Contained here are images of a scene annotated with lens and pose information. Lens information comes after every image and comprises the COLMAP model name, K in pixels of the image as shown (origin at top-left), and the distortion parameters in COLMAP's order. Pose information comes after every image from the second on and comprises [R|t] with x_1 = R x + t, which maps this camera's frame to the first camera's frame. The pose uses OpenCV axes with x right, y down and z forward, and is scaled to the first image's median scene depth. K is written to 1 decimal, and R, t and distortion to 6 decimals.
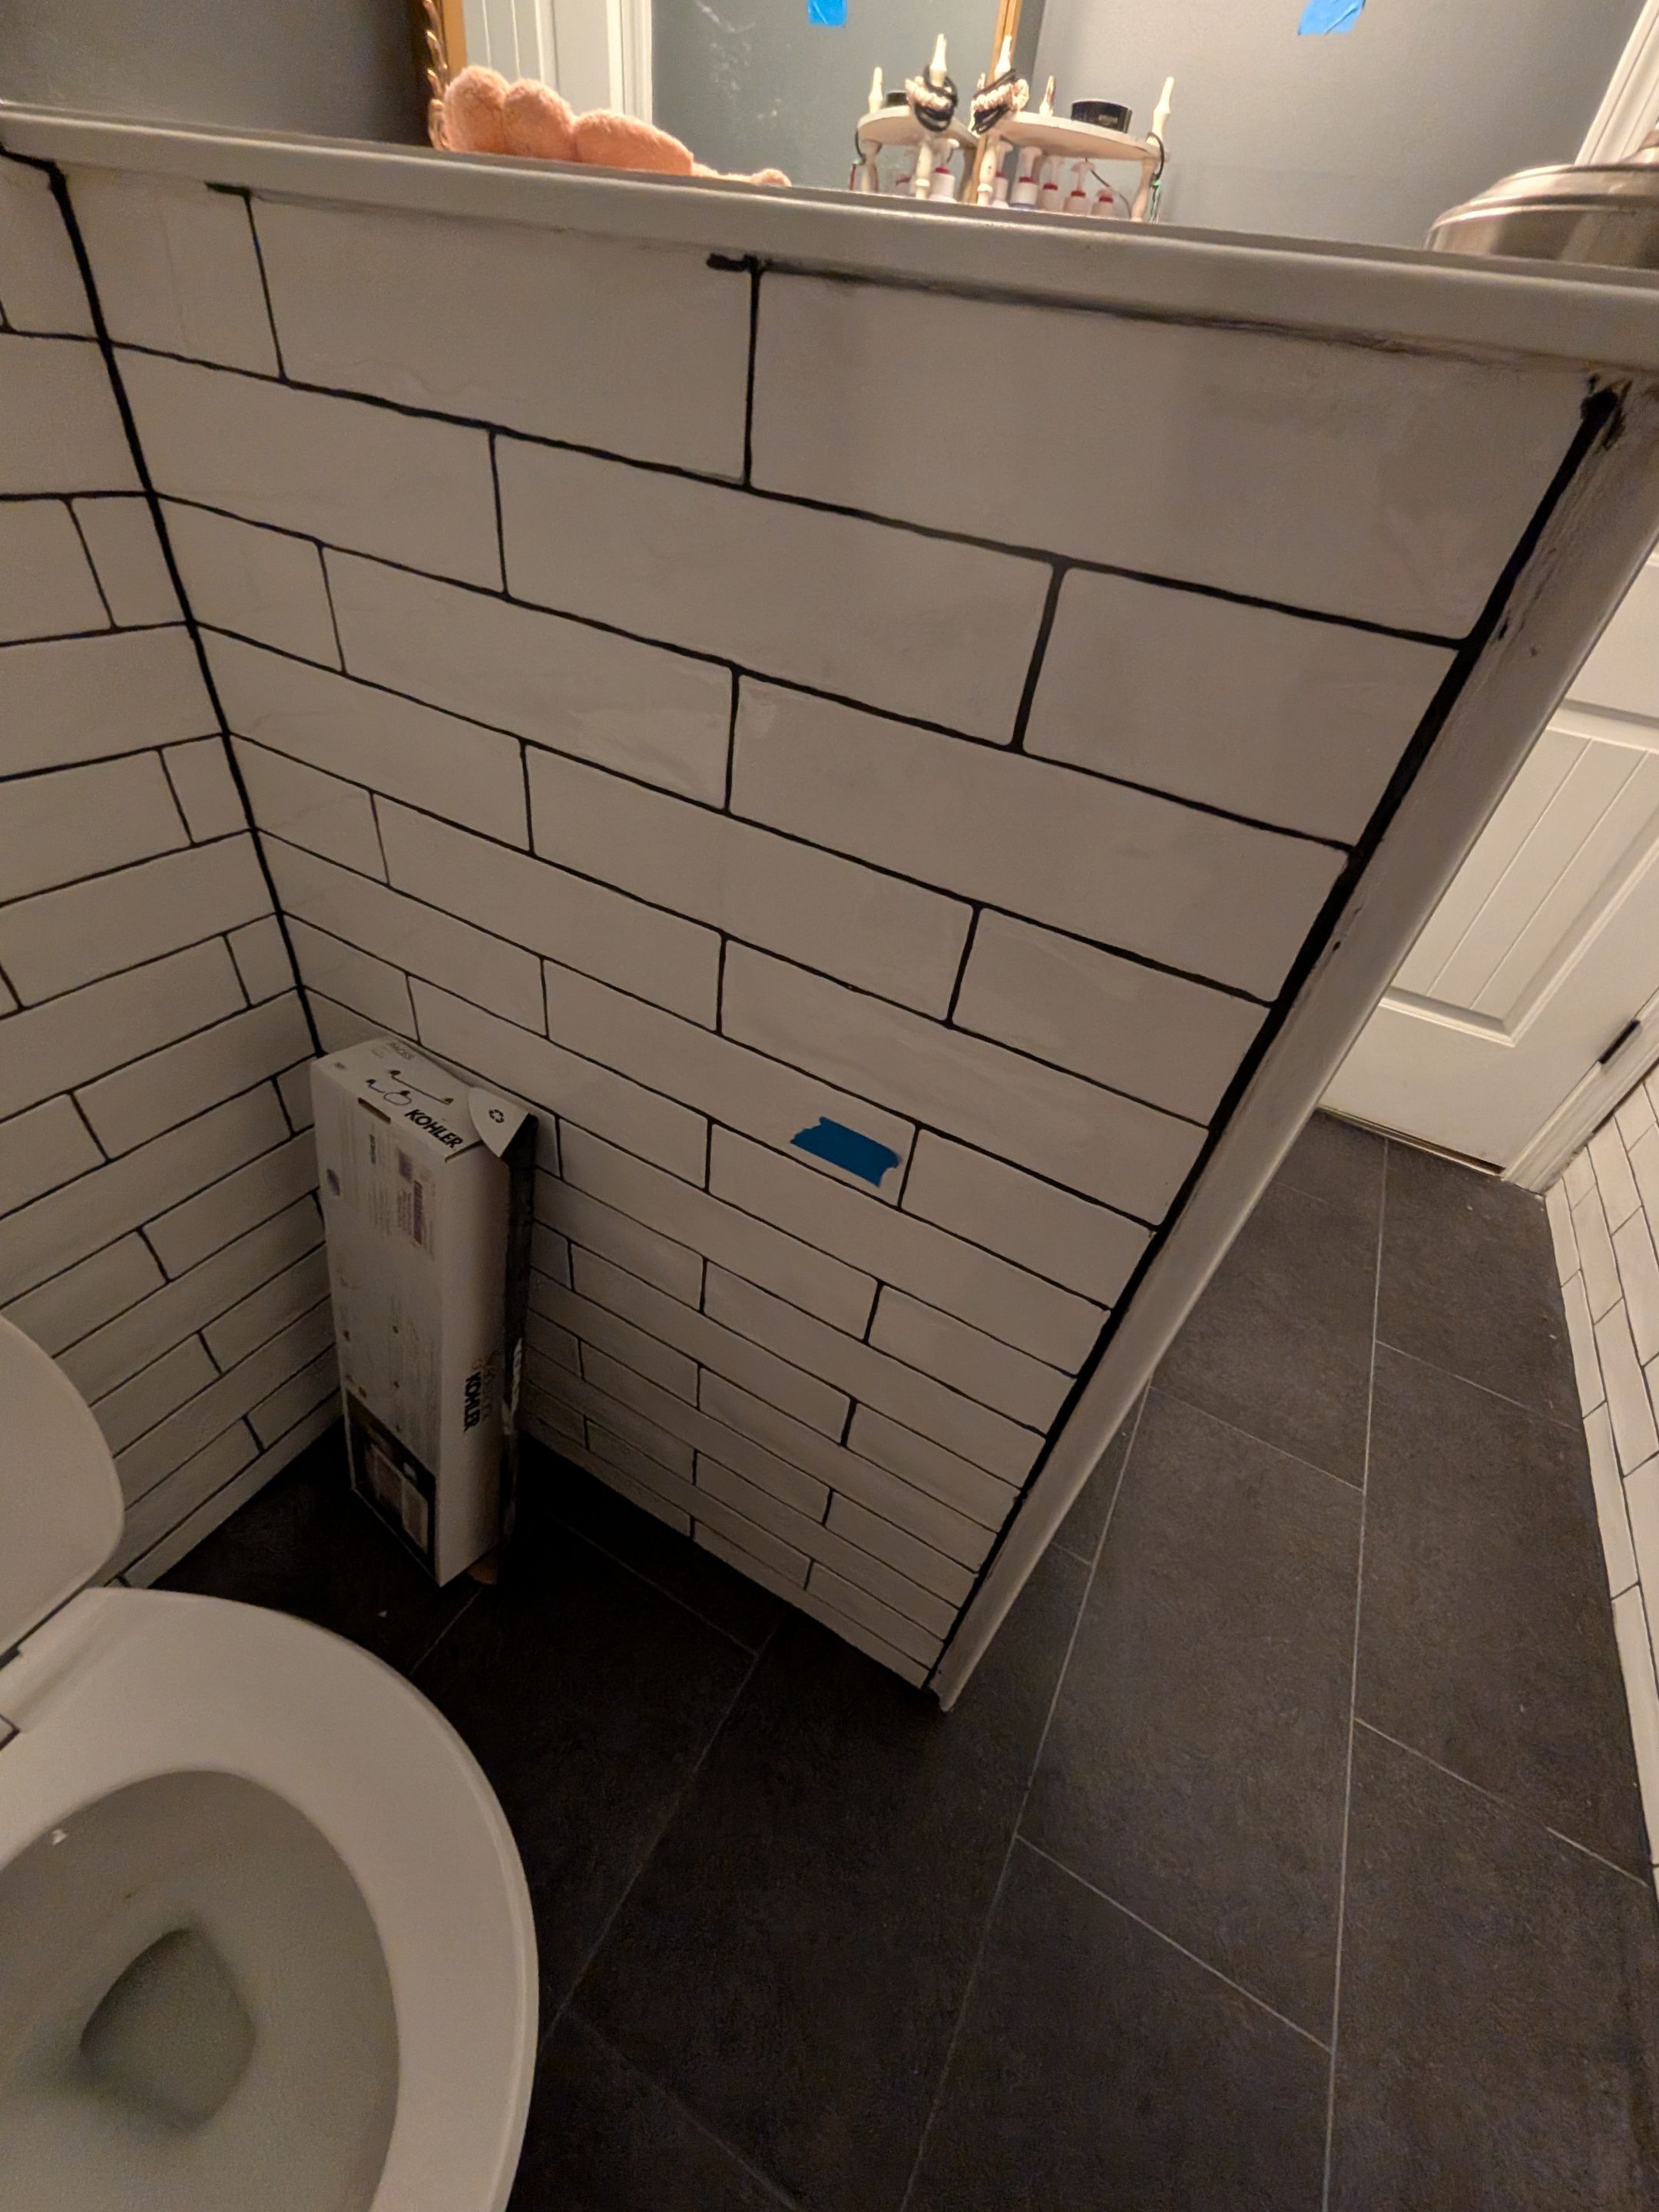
lens RADIAL K [[892.4, 0, 836.4], [0, 892.4, 1115.7], [0, 0, 1]] dist [0.005948, -0.000672]
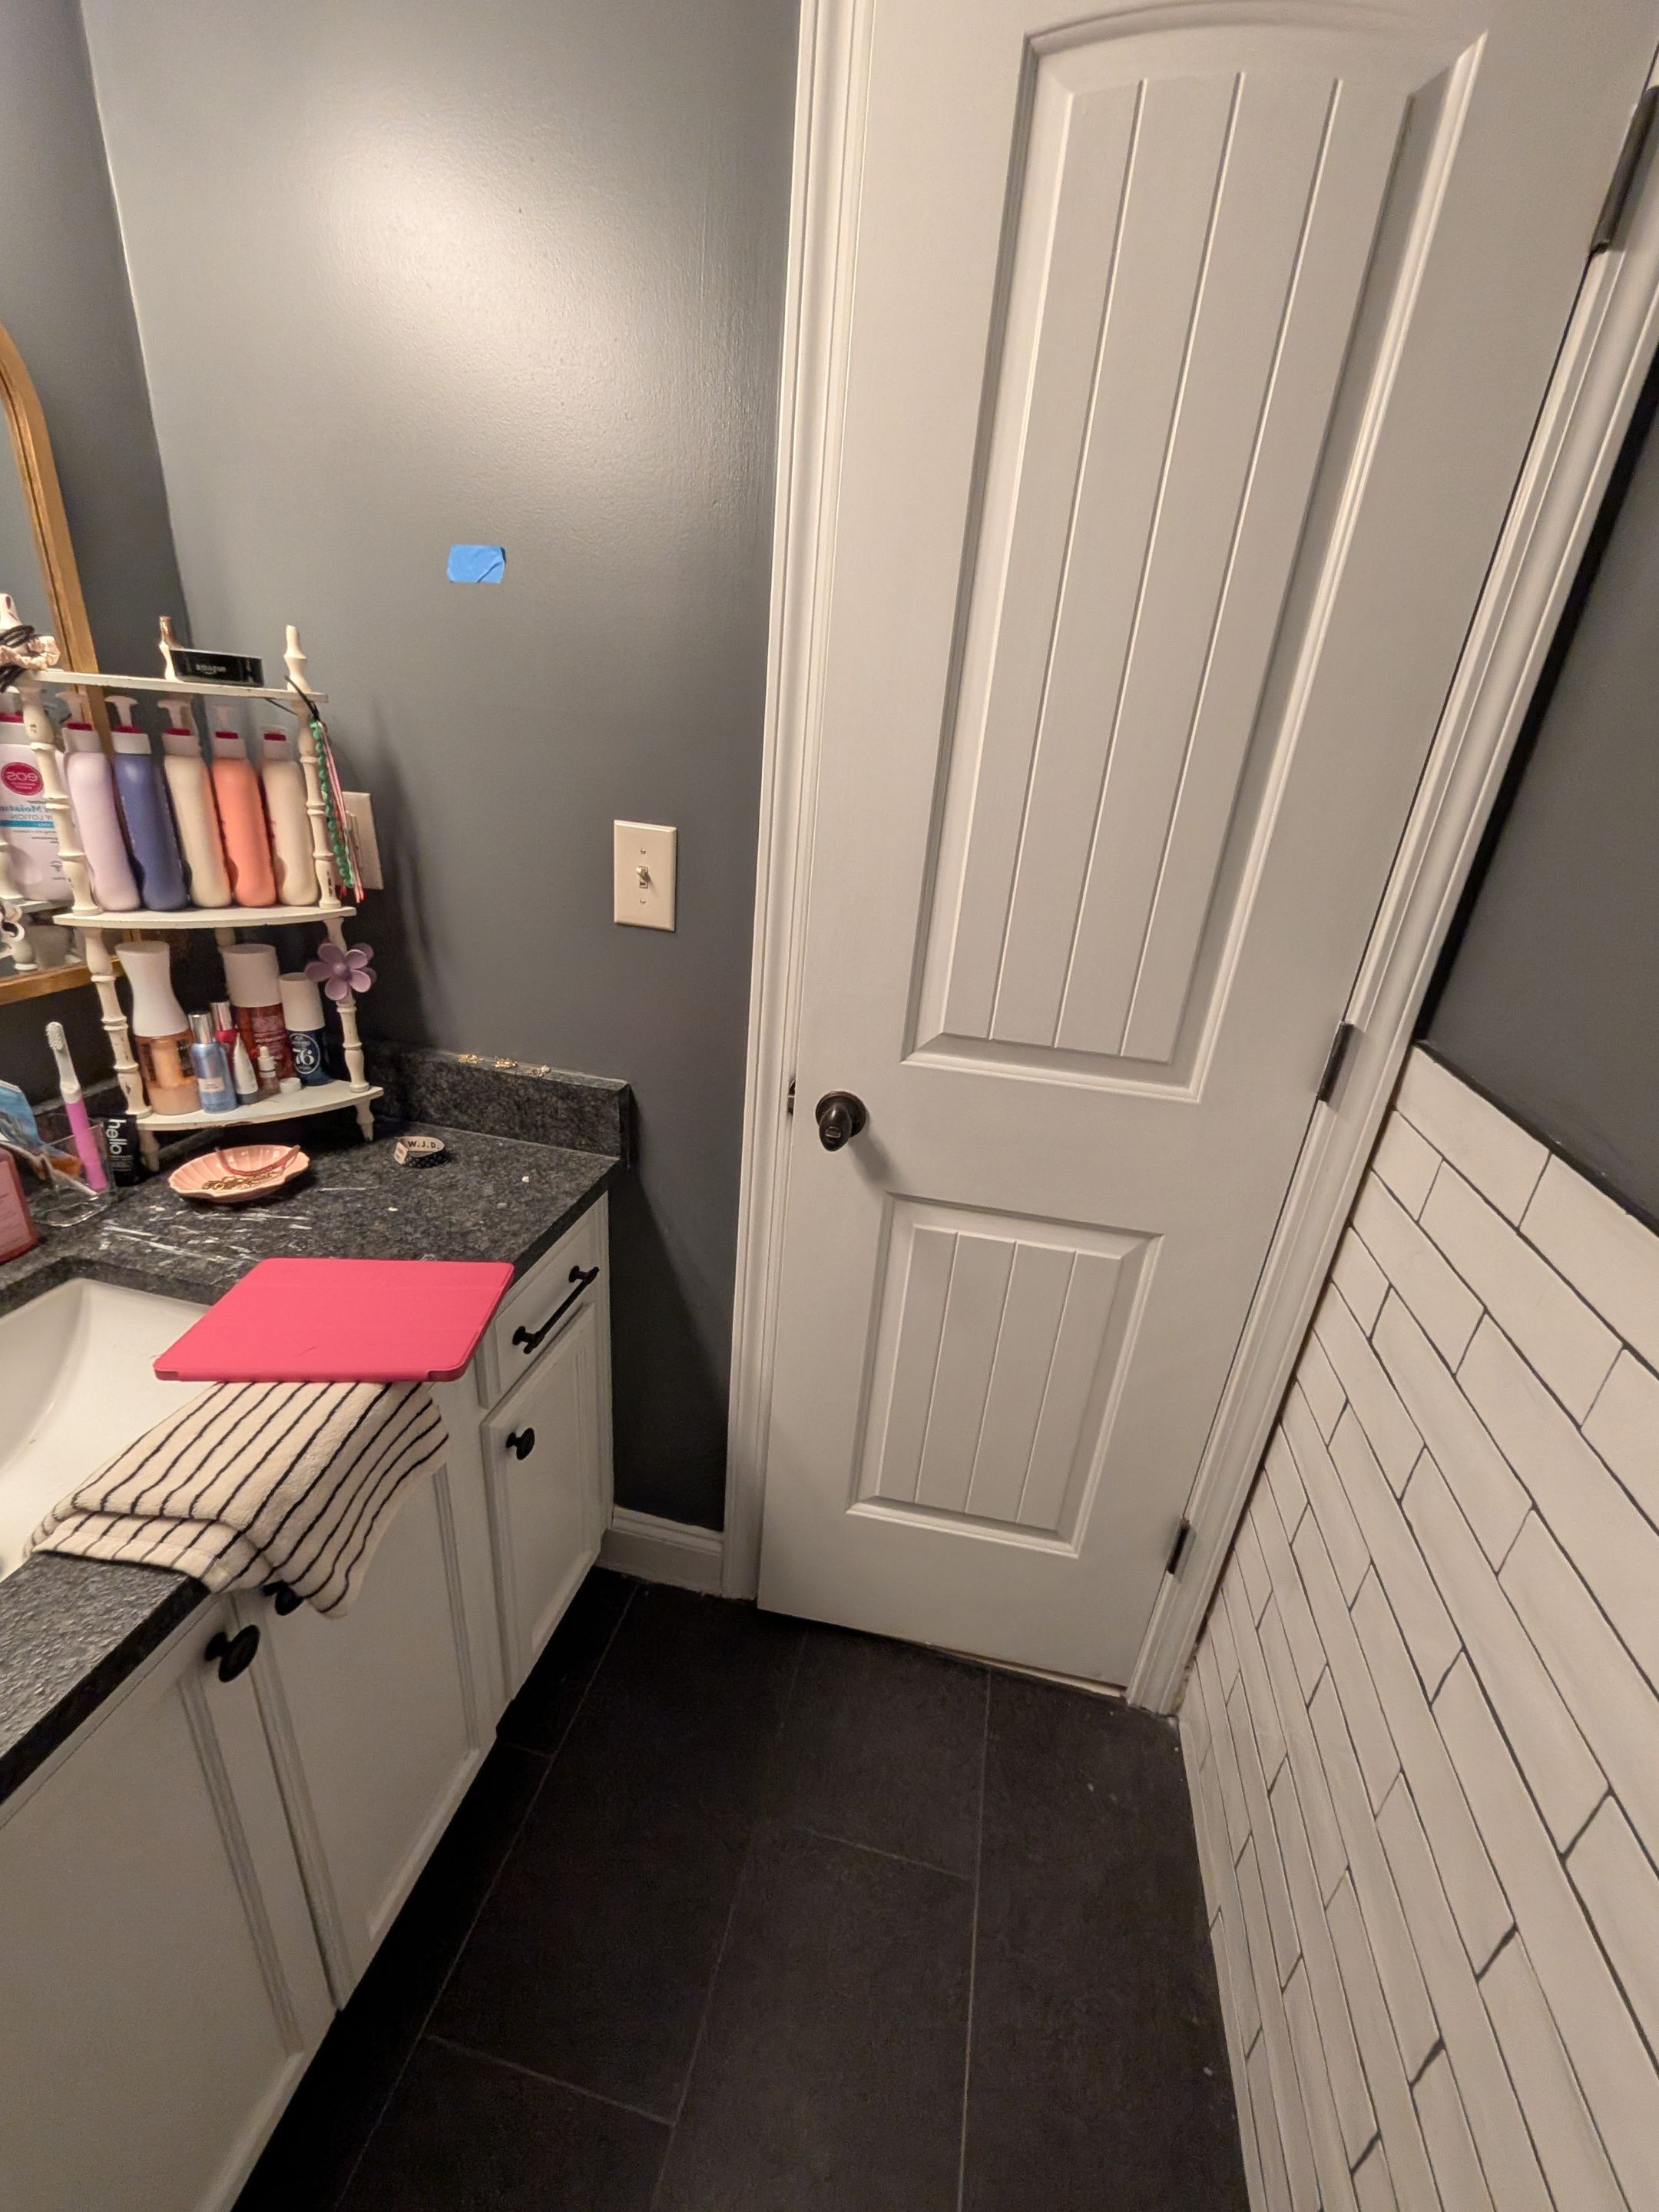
lens RADIAL K [[892.4, 0, 841.7], [0, 892.4, 1106.3], [0, 0, 1]] dist [0.005948, -0.000672]
pose [[0.958029, -0.149166, 0.244804, 0.911542], [0.207338, 0.950269, -0.232381, -0.691687], [-0.197967, 0.273385, 0.941313, 0.391239]]
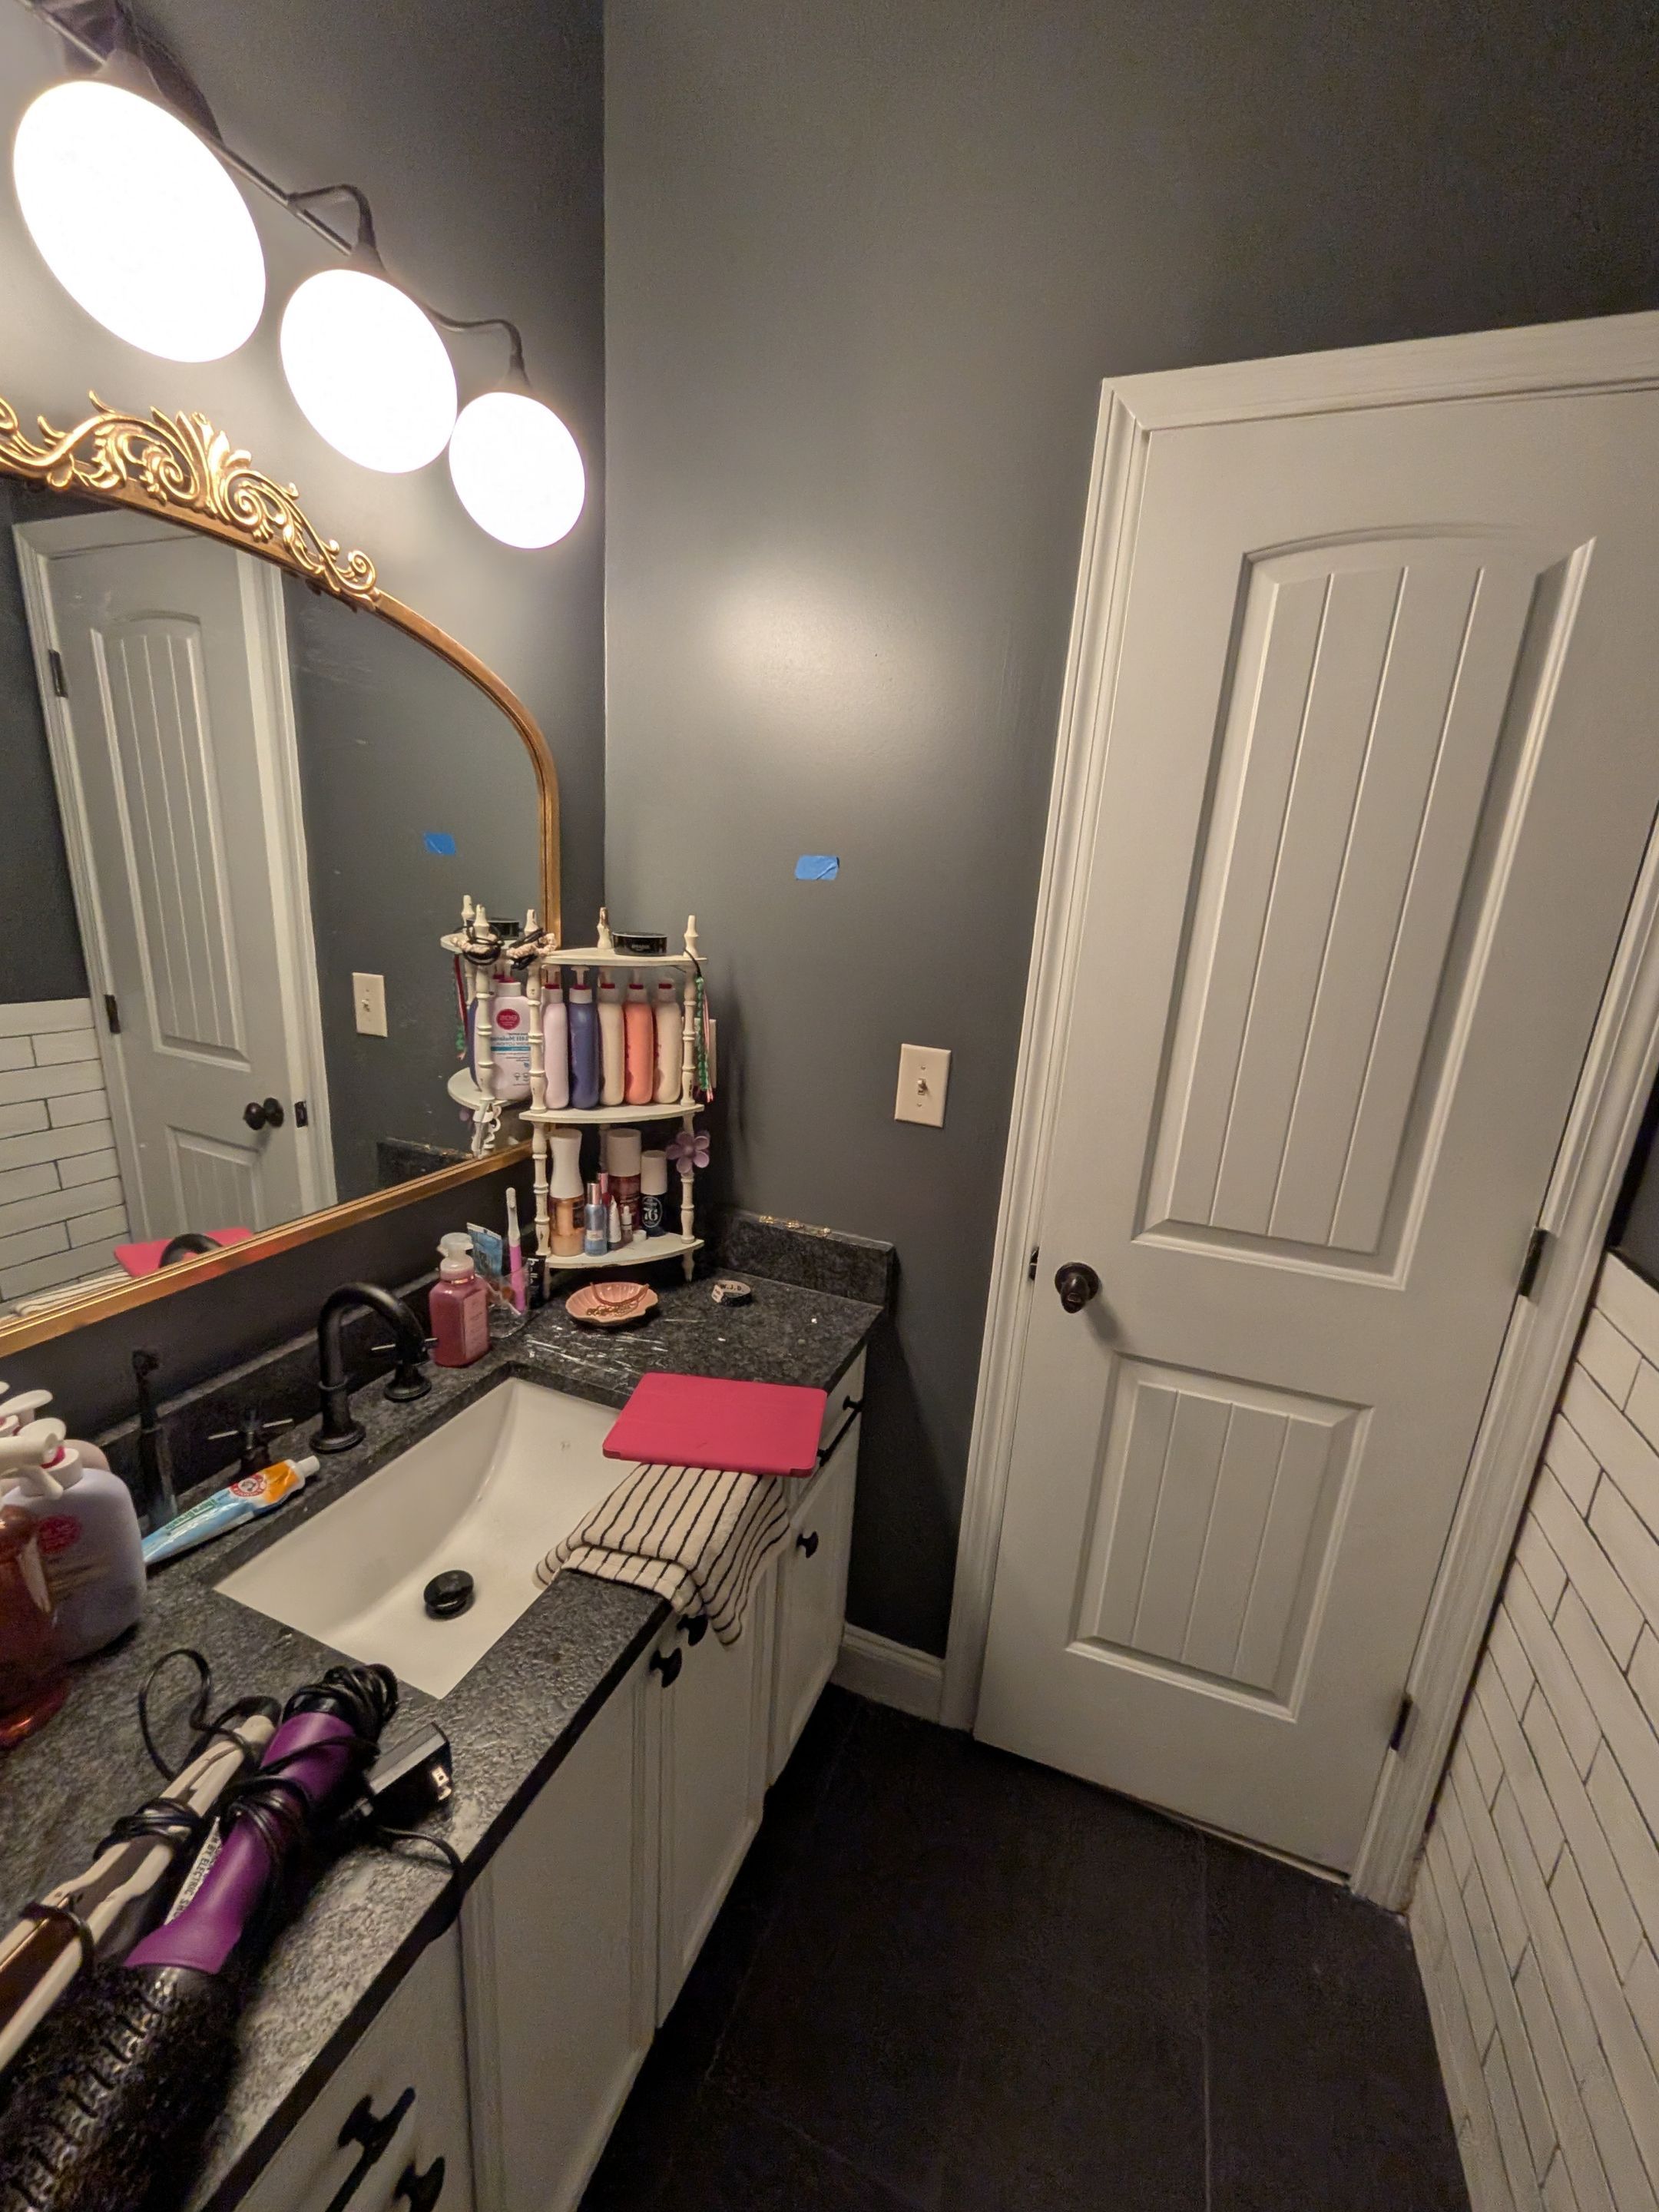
lens RADIAL K [[892.4, 0, 836.7], [0, 892.4, 1105.1], [0, 0, 1]] dist [0.005948, -0.000672]
pose [[0.990810, -0.089171, 0.101704, 0.650073], [0.123066, 0.906311, -0.404296, -0.682201], [-0.056124, 0.413097, 0.908956, 0.056851]]
